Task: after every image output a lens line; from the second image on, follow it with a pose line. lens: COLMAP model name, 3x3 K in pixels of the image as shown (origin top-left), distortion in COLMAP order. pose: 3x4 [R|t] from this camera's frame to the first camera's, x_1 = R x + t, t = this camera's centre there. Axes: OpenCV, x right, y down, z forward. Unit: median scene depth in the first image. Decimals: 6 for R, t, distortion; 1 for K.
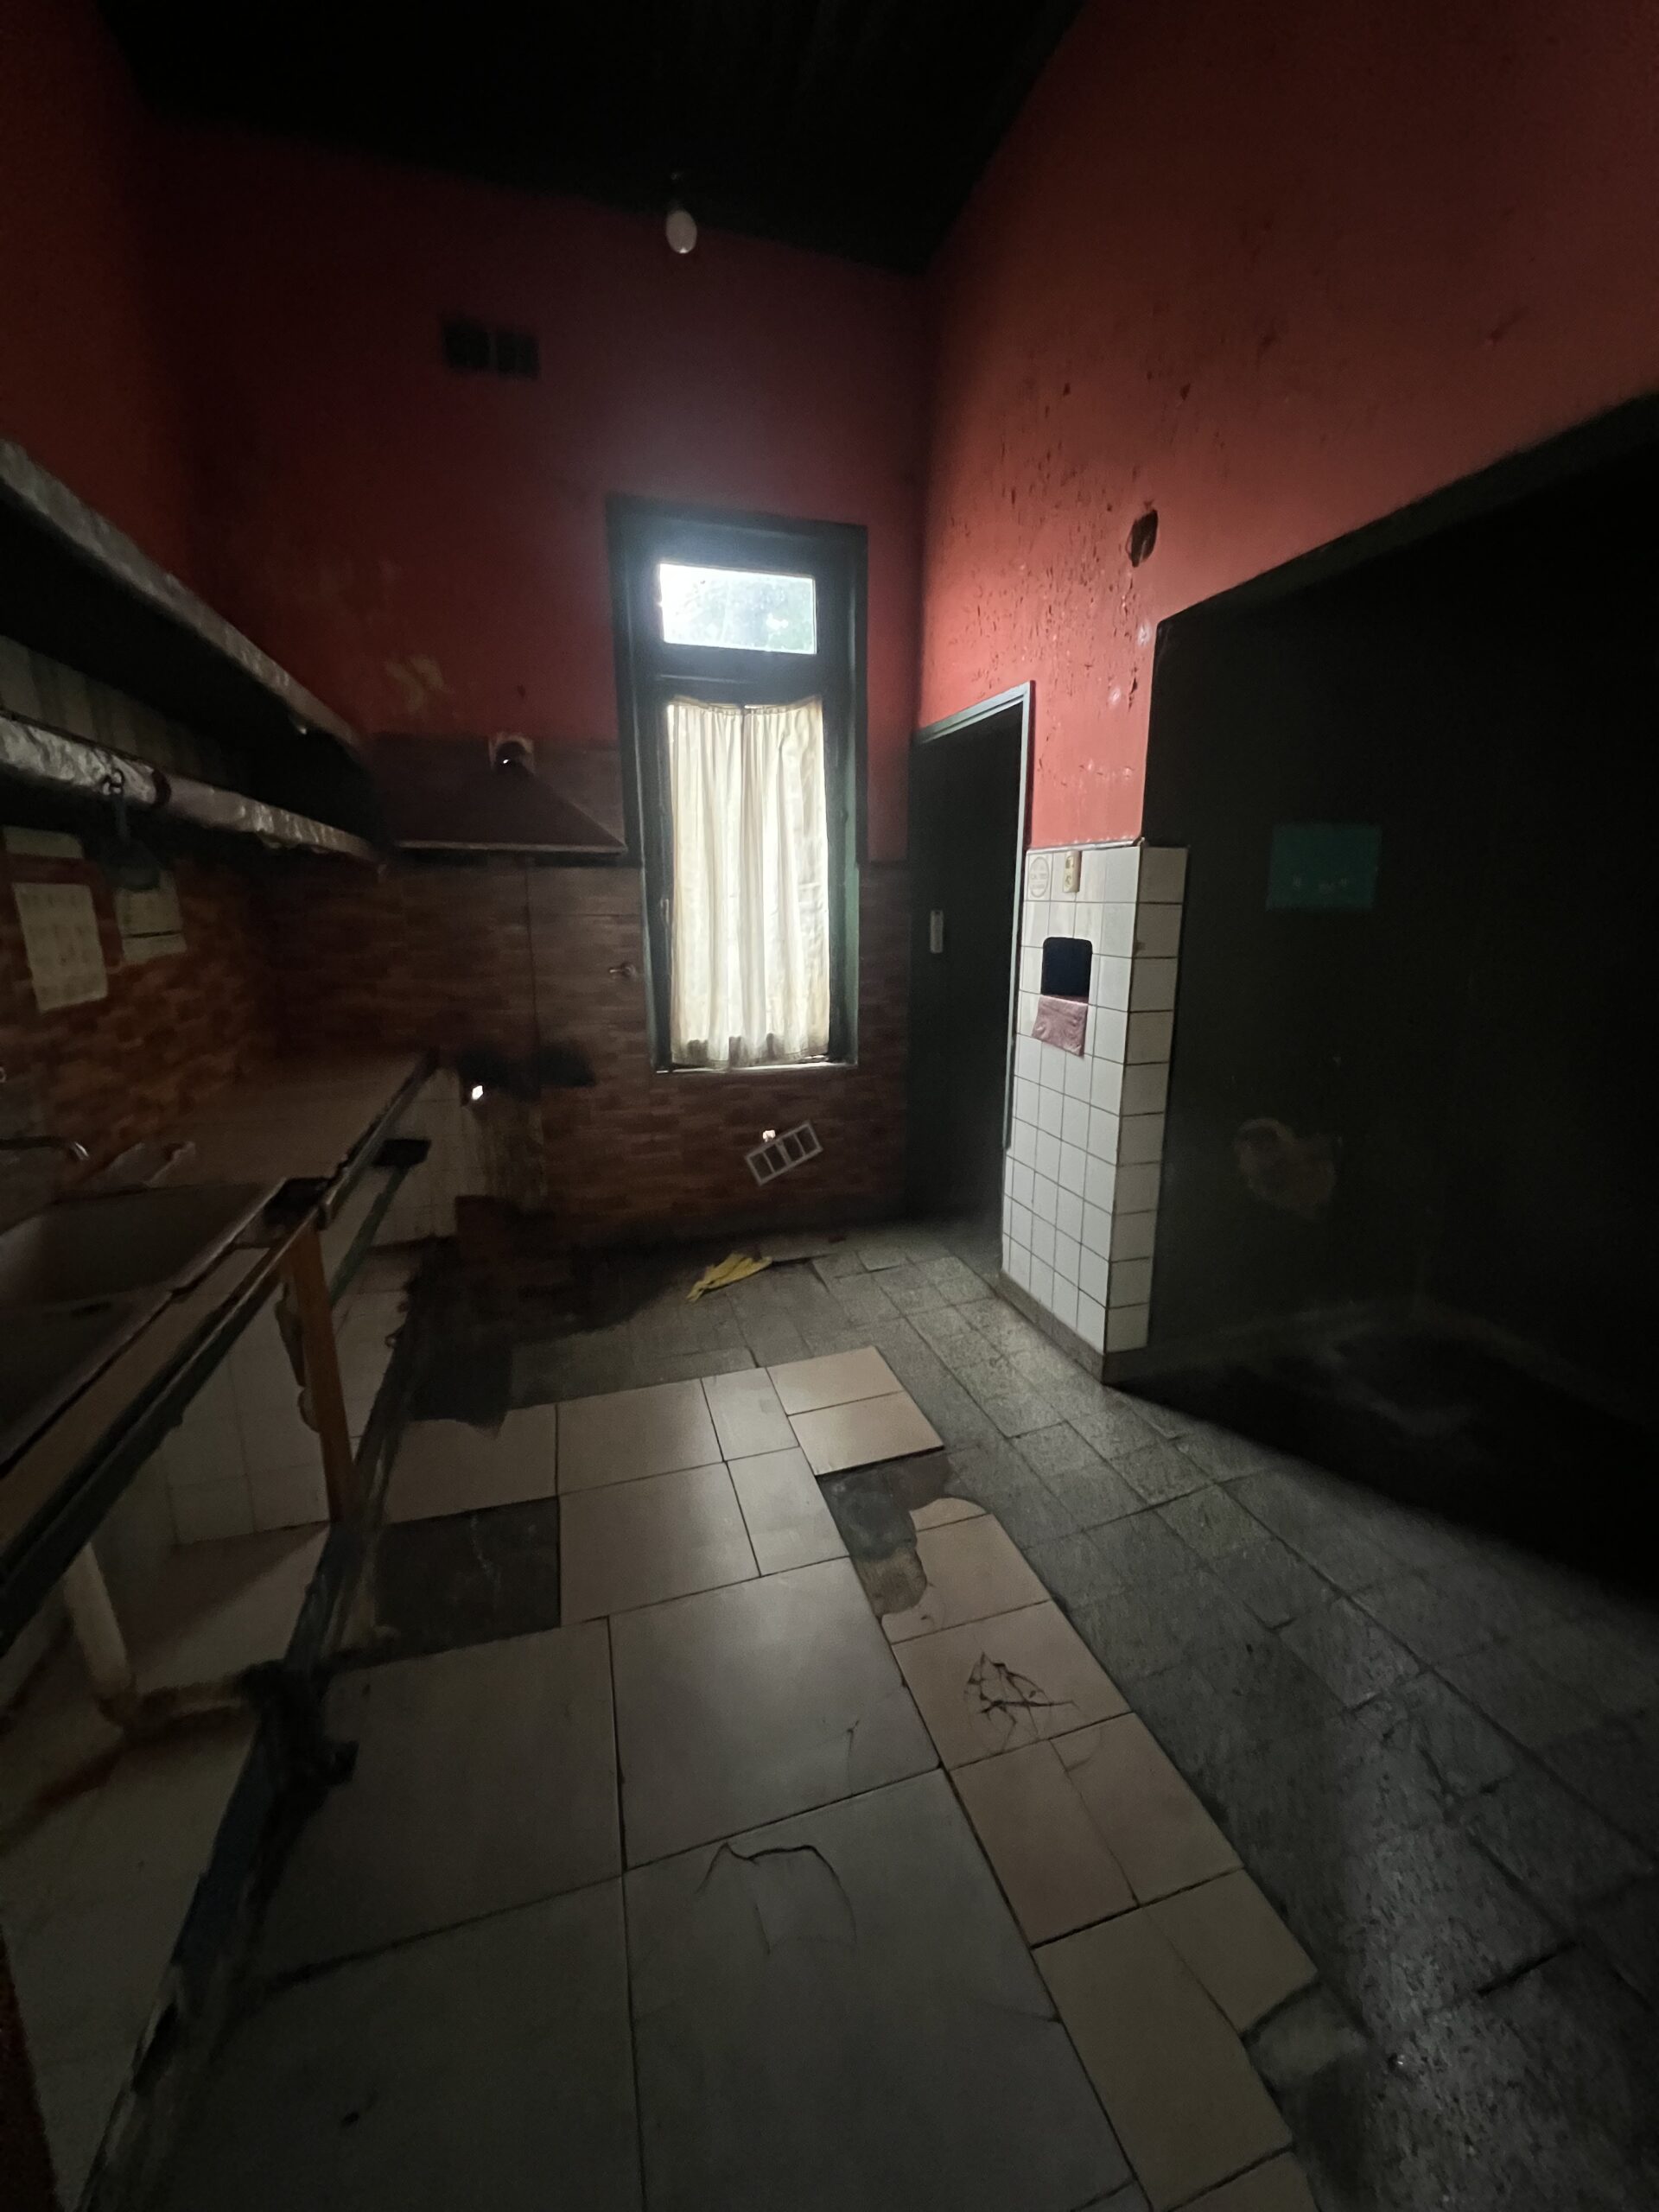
lens RADIAL K [[883.7, 0, 835.3], [0, 883.7, 1102.0], [0, 0, 1]] dist [-0.001240, 0.000485]
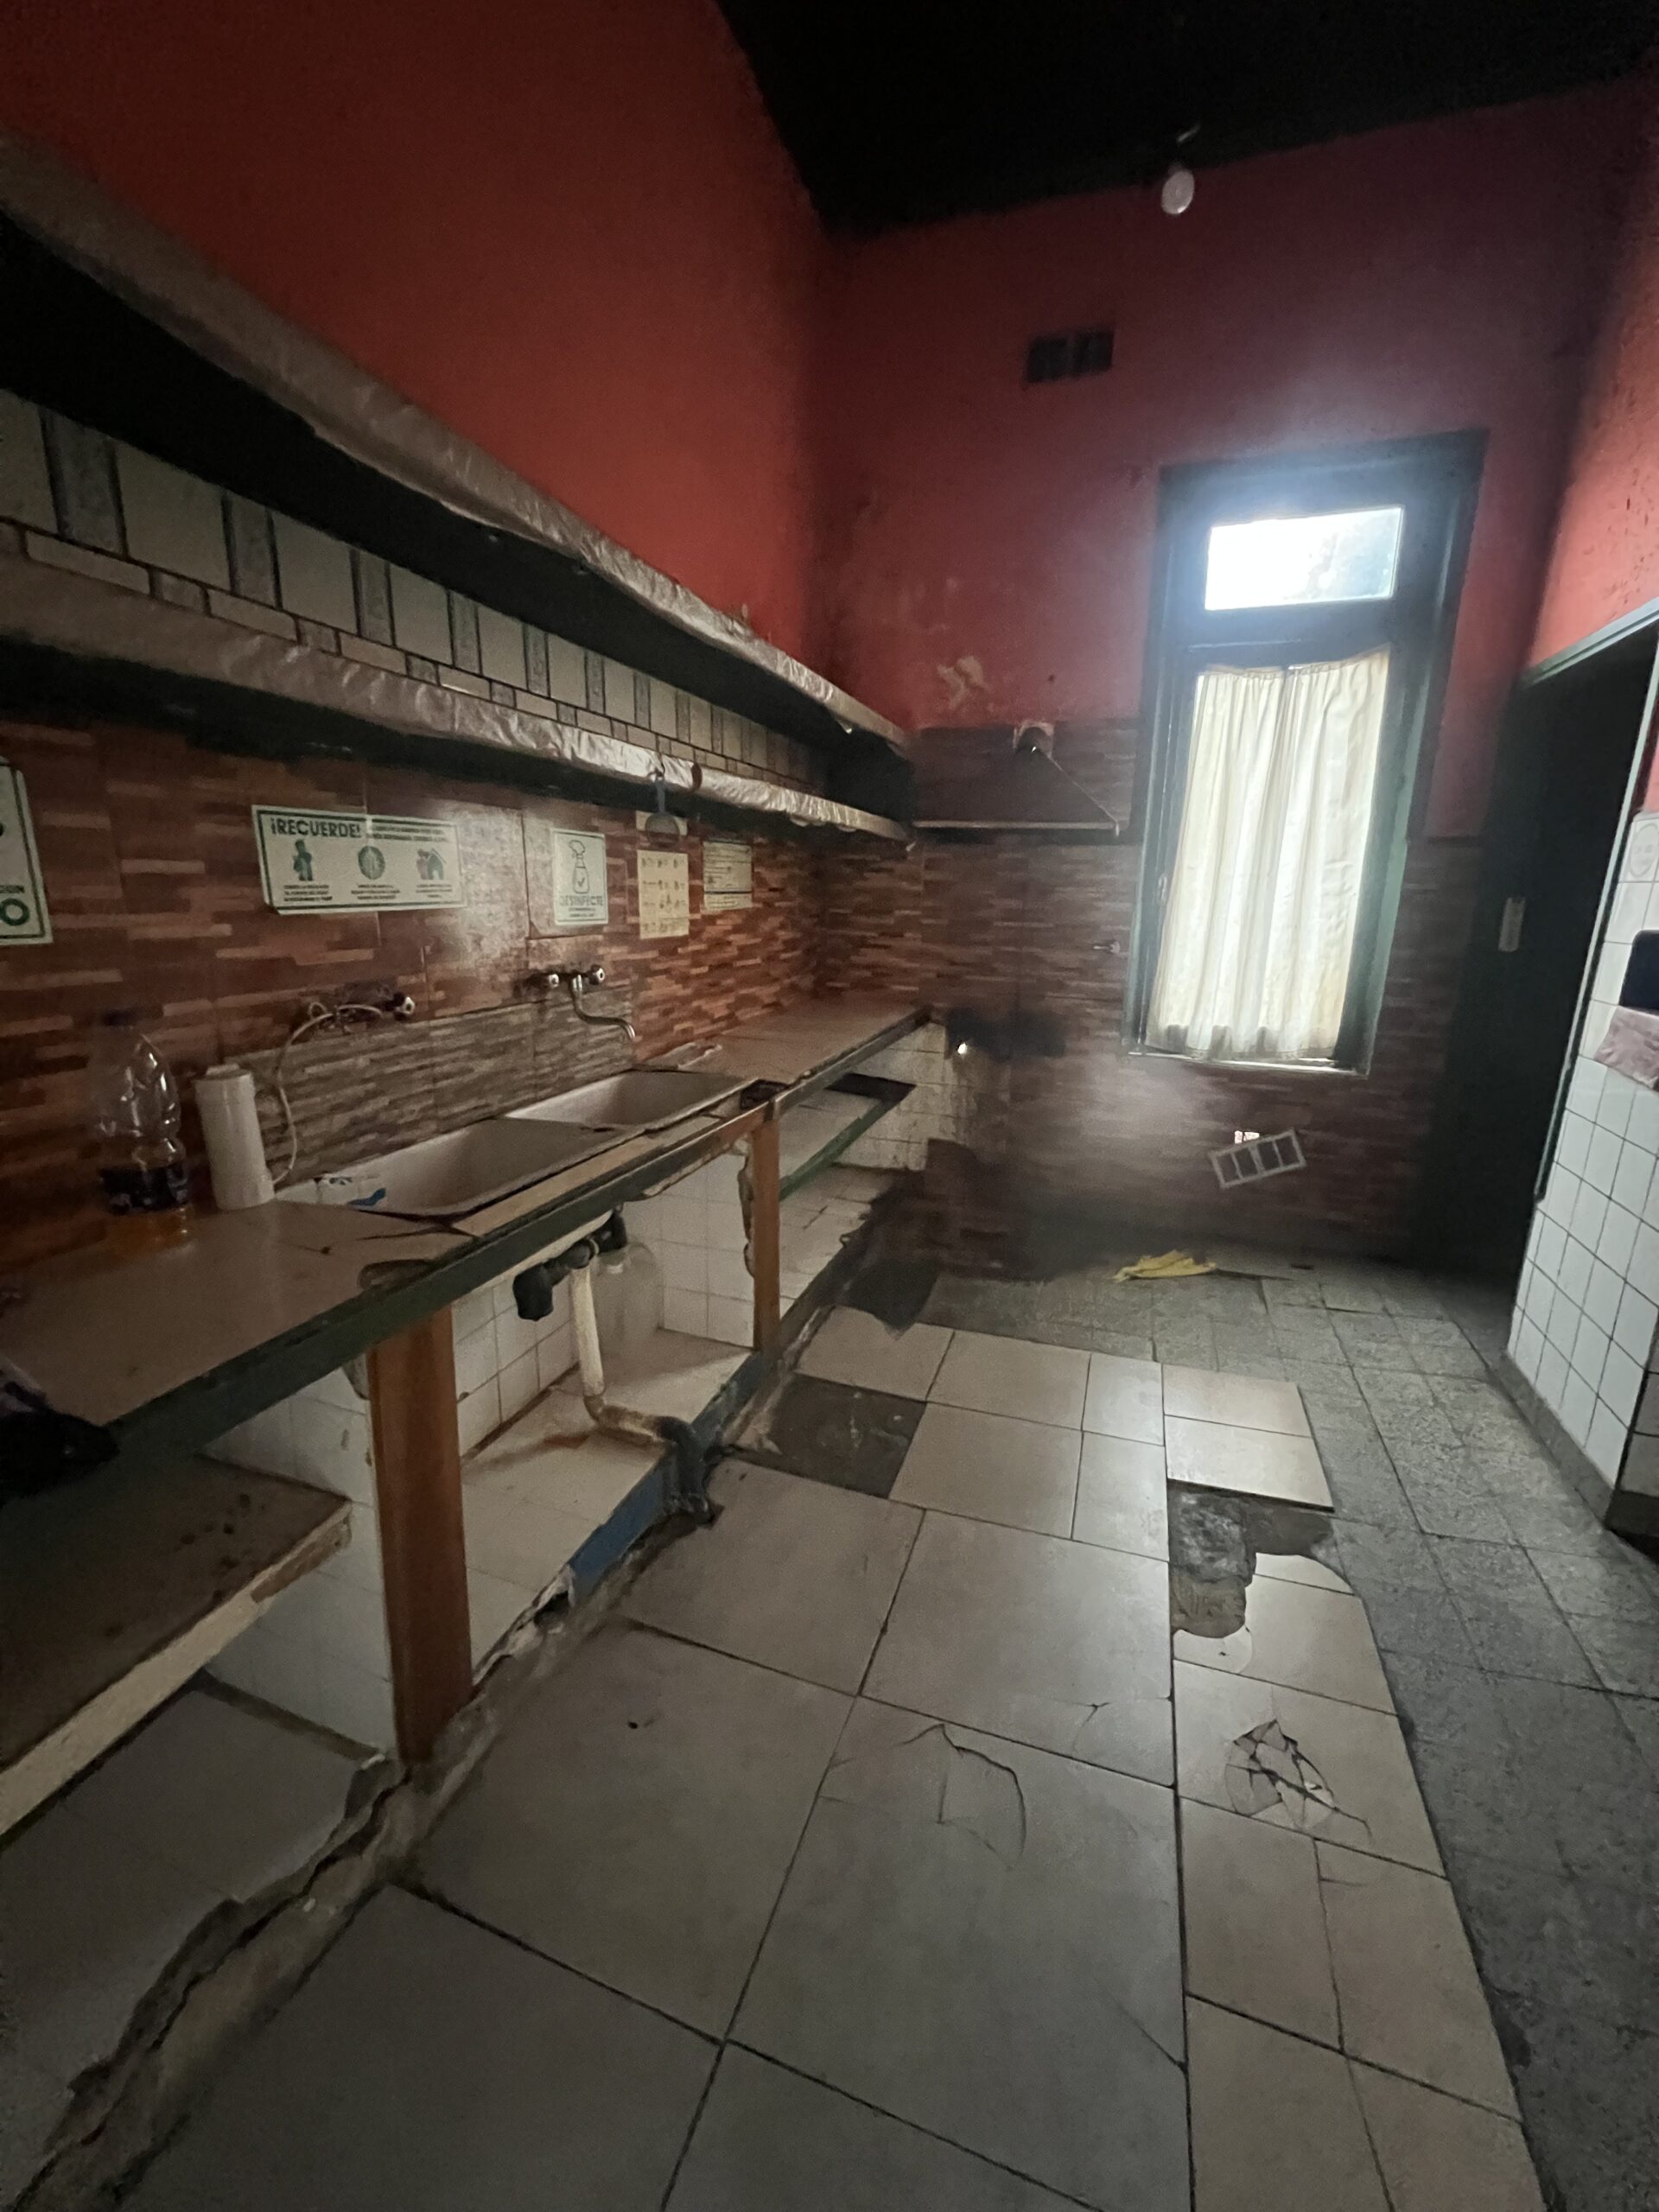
lens RADIAL K [[883.7, 0, 835.5], [0, 883.7, 1103.7], [0, 0, 1]] dist [-0.001240, 0.000485]
pose [[0.807818, 0.158901, -0.567610, 0.141588], [-0.151731, 0.986584, 0.060249, 0.018323], [0.569568, 0.037453, 0.821090, -0.001998]]
